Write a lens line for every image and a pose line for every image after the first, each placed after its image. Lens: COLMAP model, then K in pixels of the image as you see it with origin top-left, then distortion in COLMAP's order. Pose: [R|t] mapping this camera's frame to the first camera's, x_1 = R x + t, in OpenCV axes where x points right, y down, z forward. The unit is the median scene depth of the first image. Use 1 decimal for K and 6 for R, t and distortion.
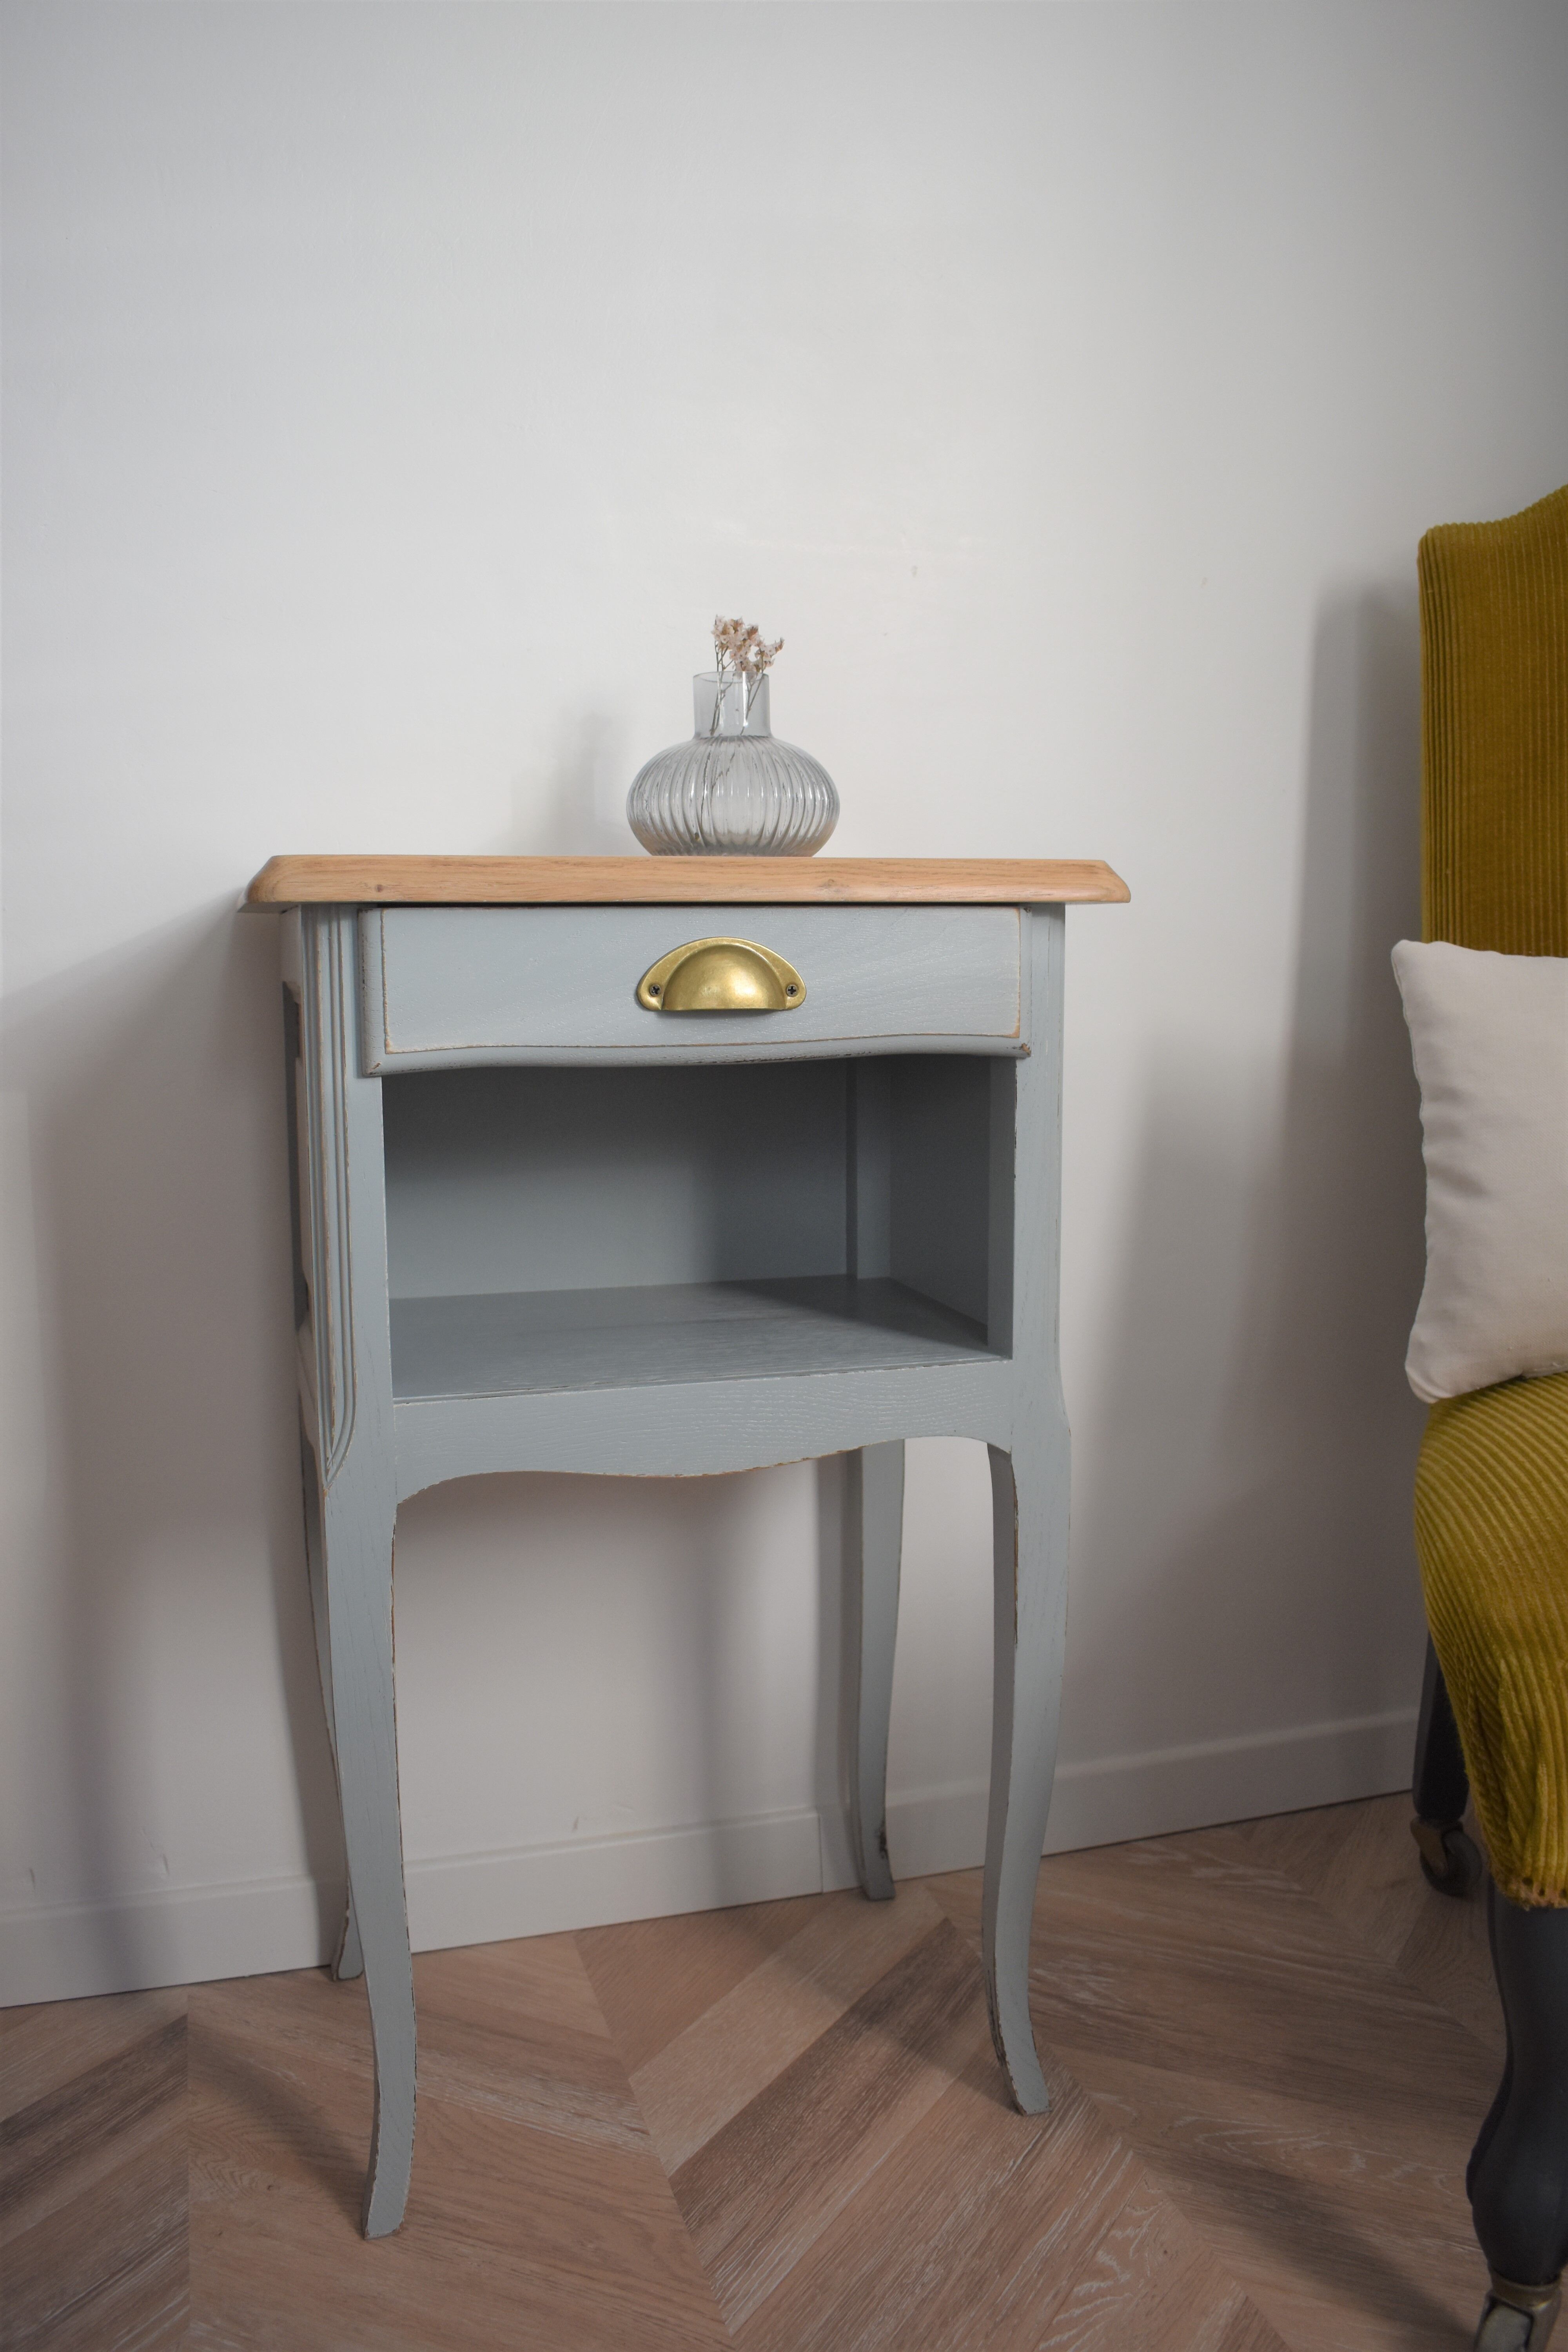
lens RADIAL K [[1934.6, 0, 784.0], [0, 1934.6, 1176.0], [0, 0, 1]] dist [-0.100245, 0.014865]
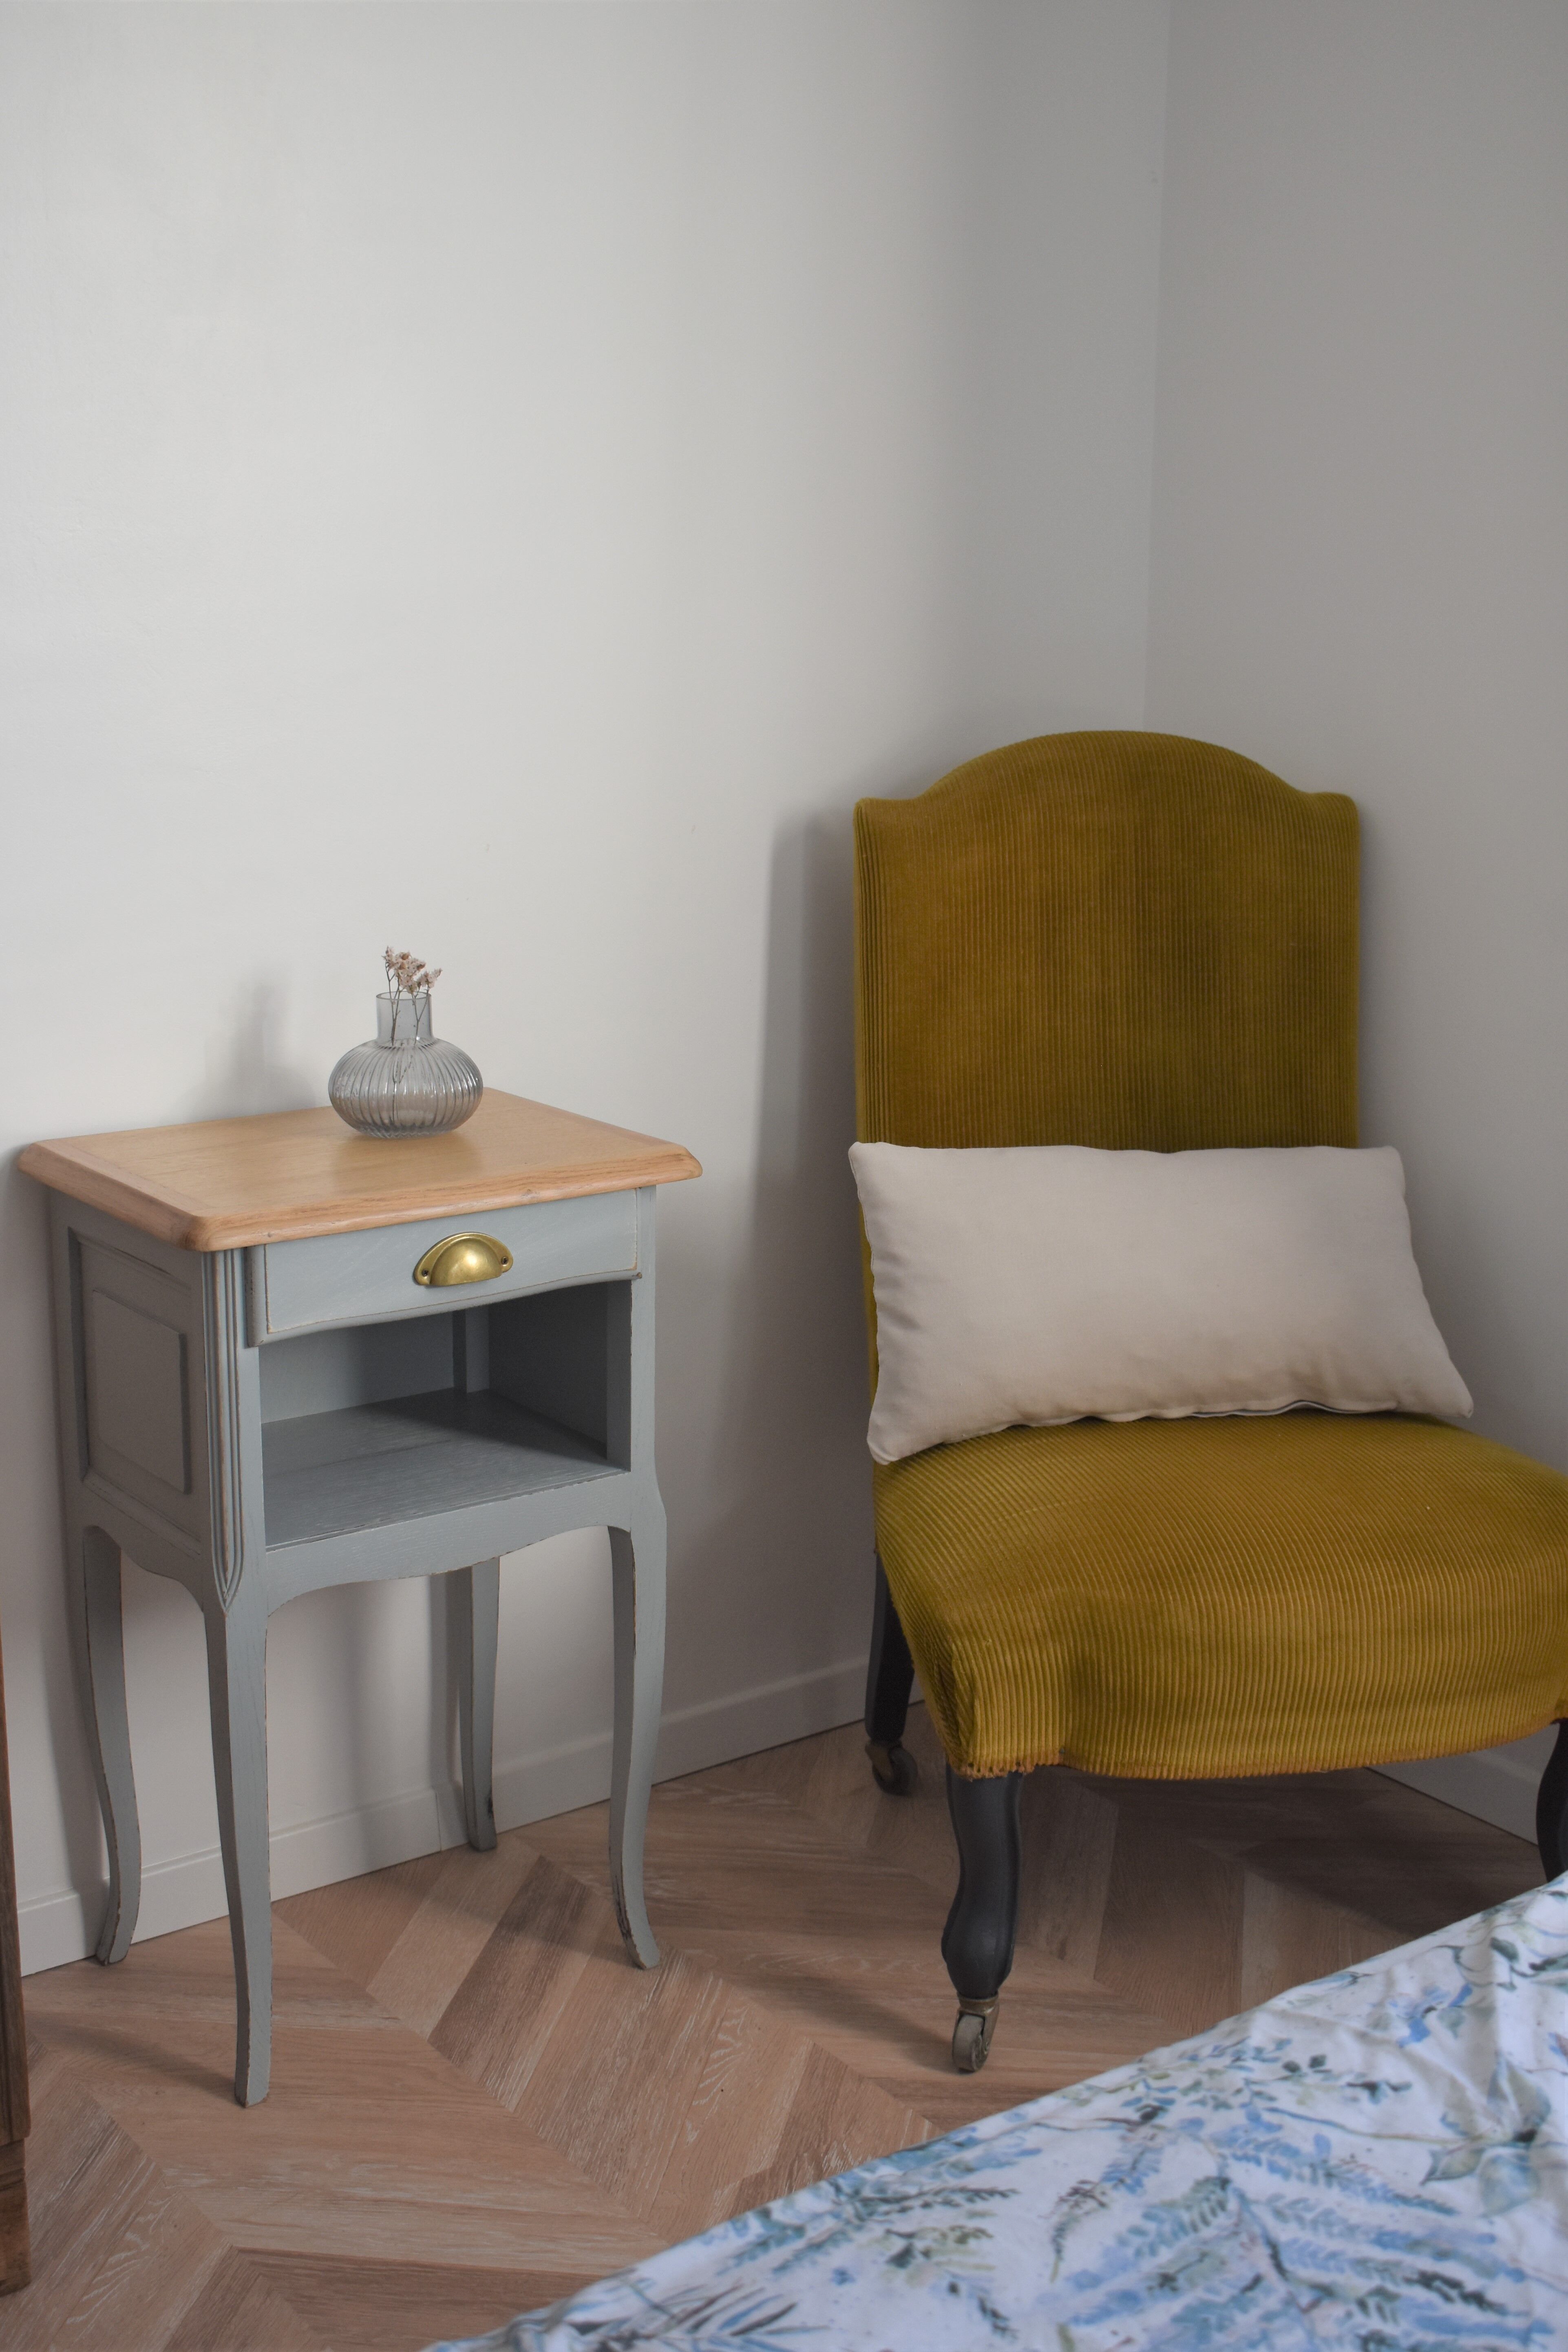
lens RADIAL K [[2771.1, 0, 784.0], [0, 2771.1, 1176.0], [0, 0, 1]] dist [-0.089432, 0.003929]
pose [[0.938041, -0.057998, 0.341636, -0.462275], [0.023772, 0.994342, 0.103534, -0.332648], [-0.345708, -0.088998, 0.934112, -0.974380]]
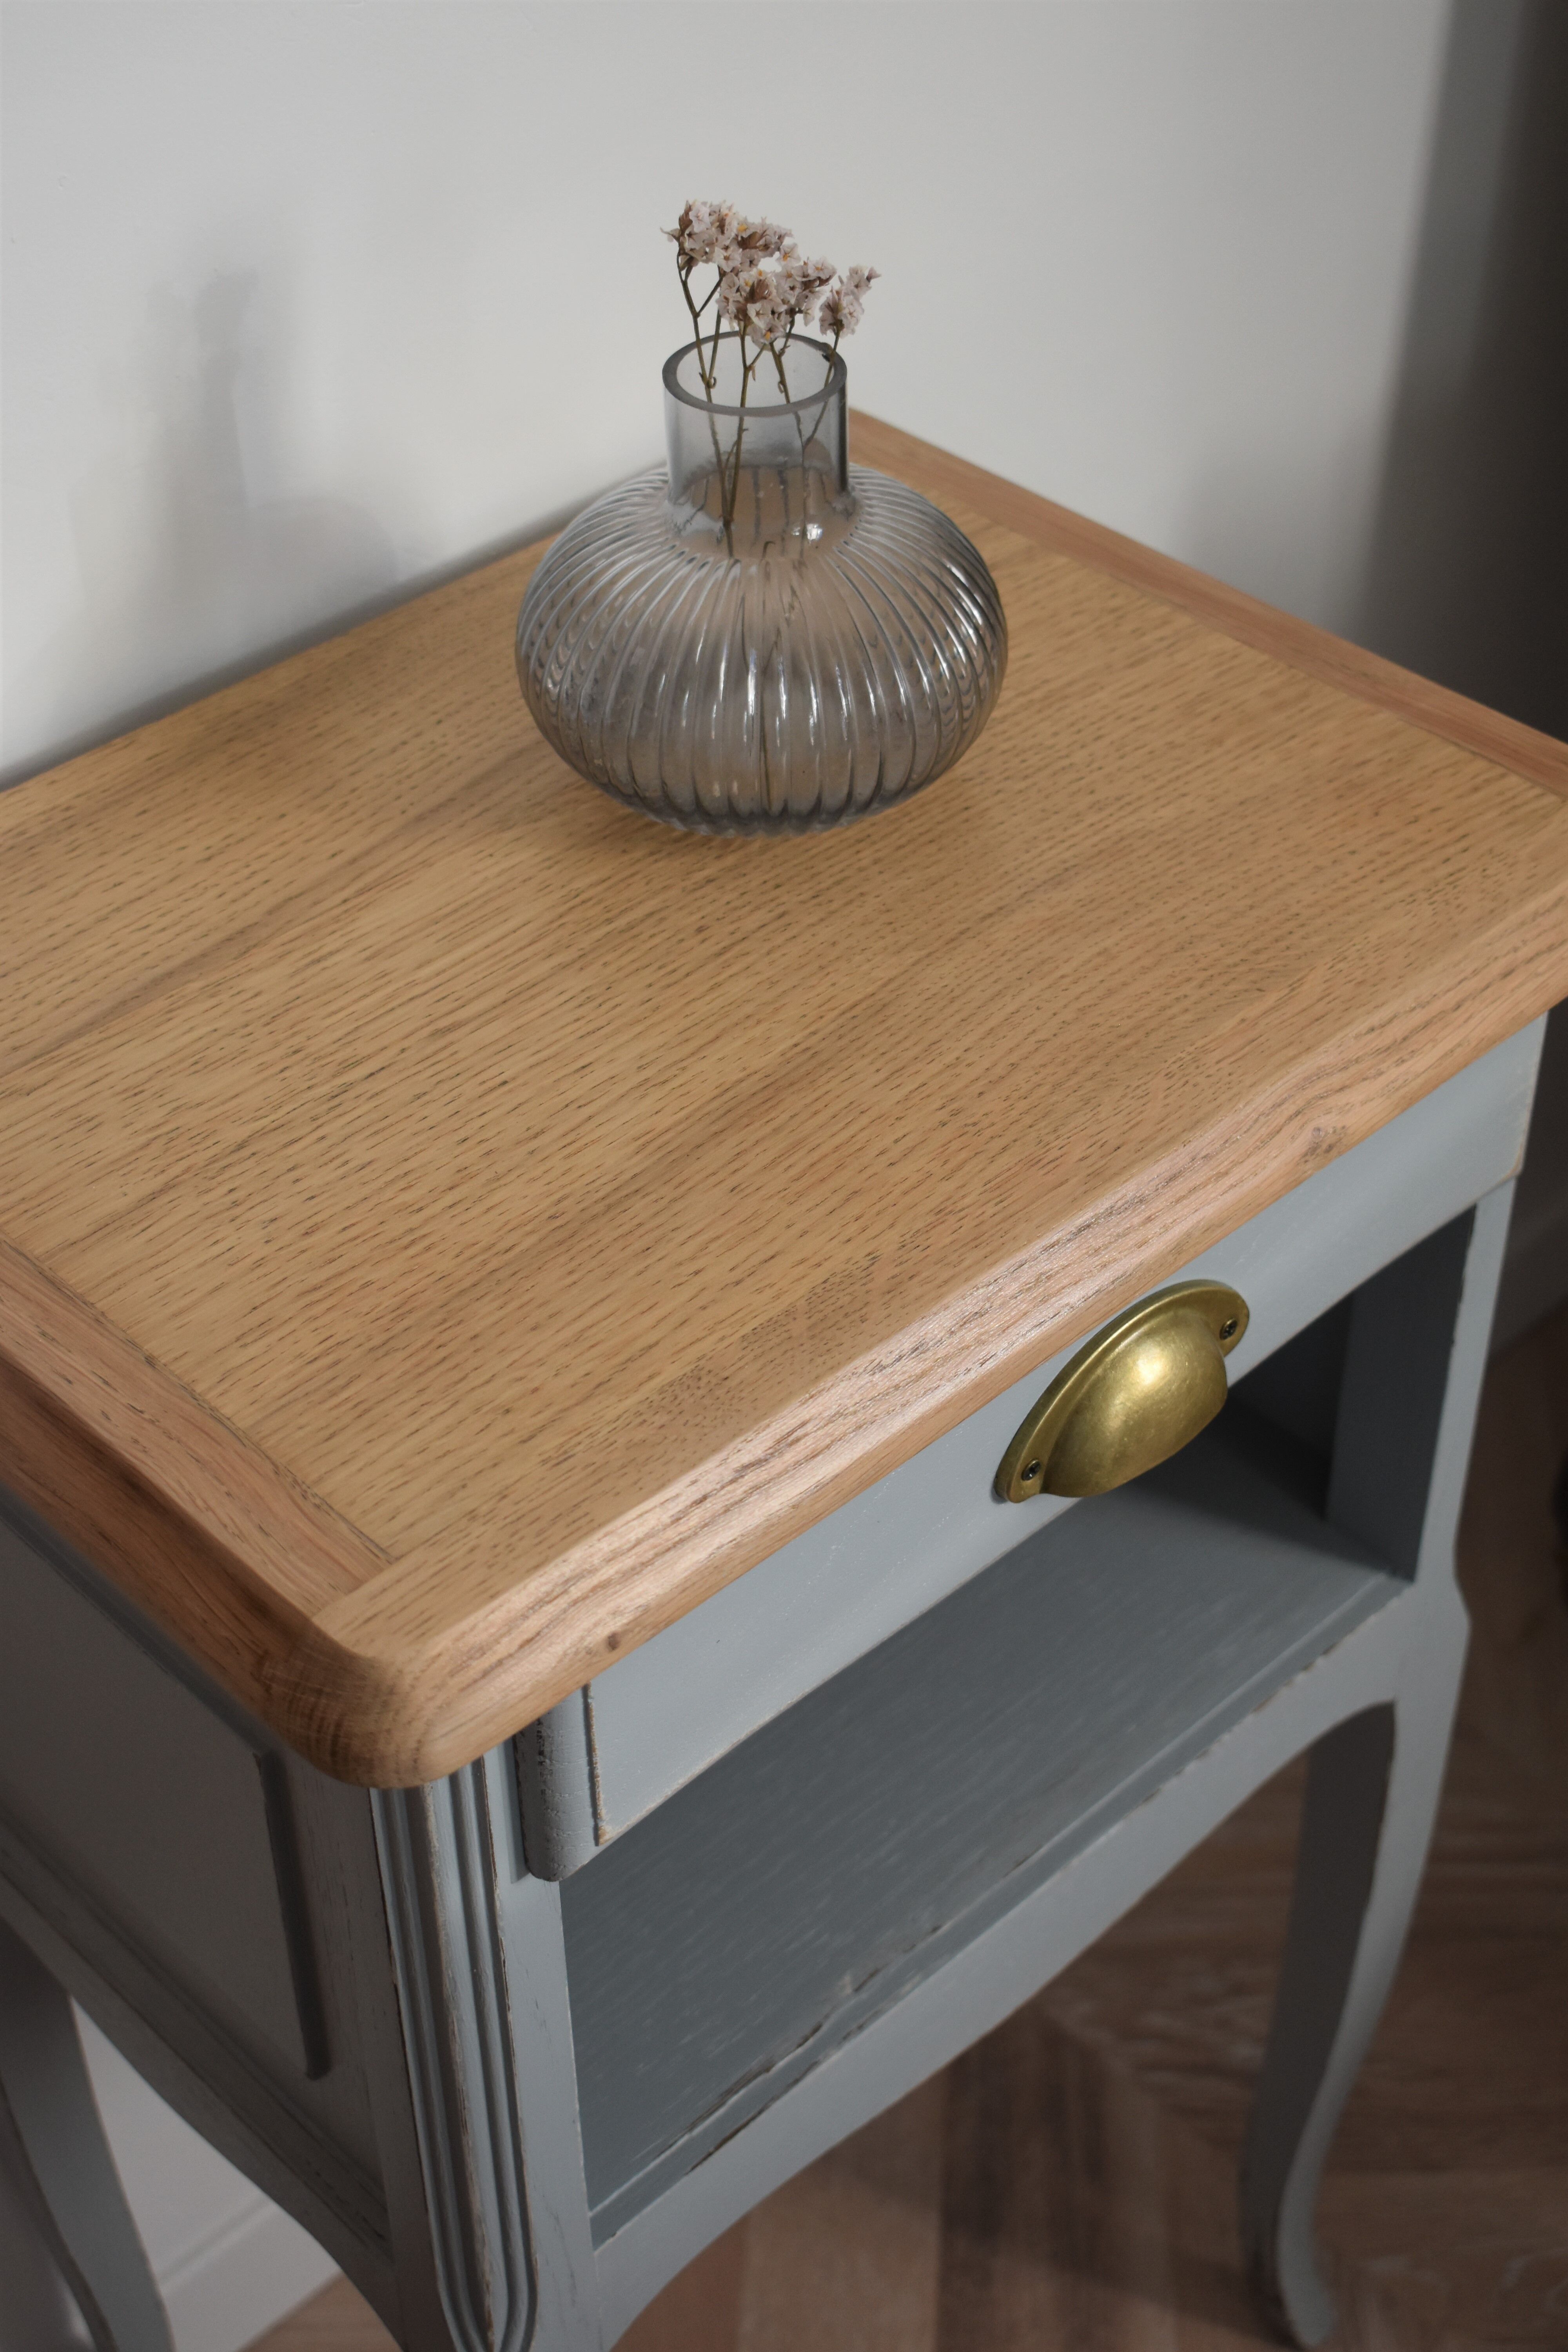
lens RADIAL K [[3366.1, 0, 781.3], [0, 3366.1, 1205.6], [0, 0, 1]] dist [-0.030929, 0.034541]
pose [[0.894044, -0.295069, 0.337075, -0.318886], [0.063449, 0.828255, 0.556748, -0.511909], [-0.443463, -0.476370, 0.759218, 0.366883]]
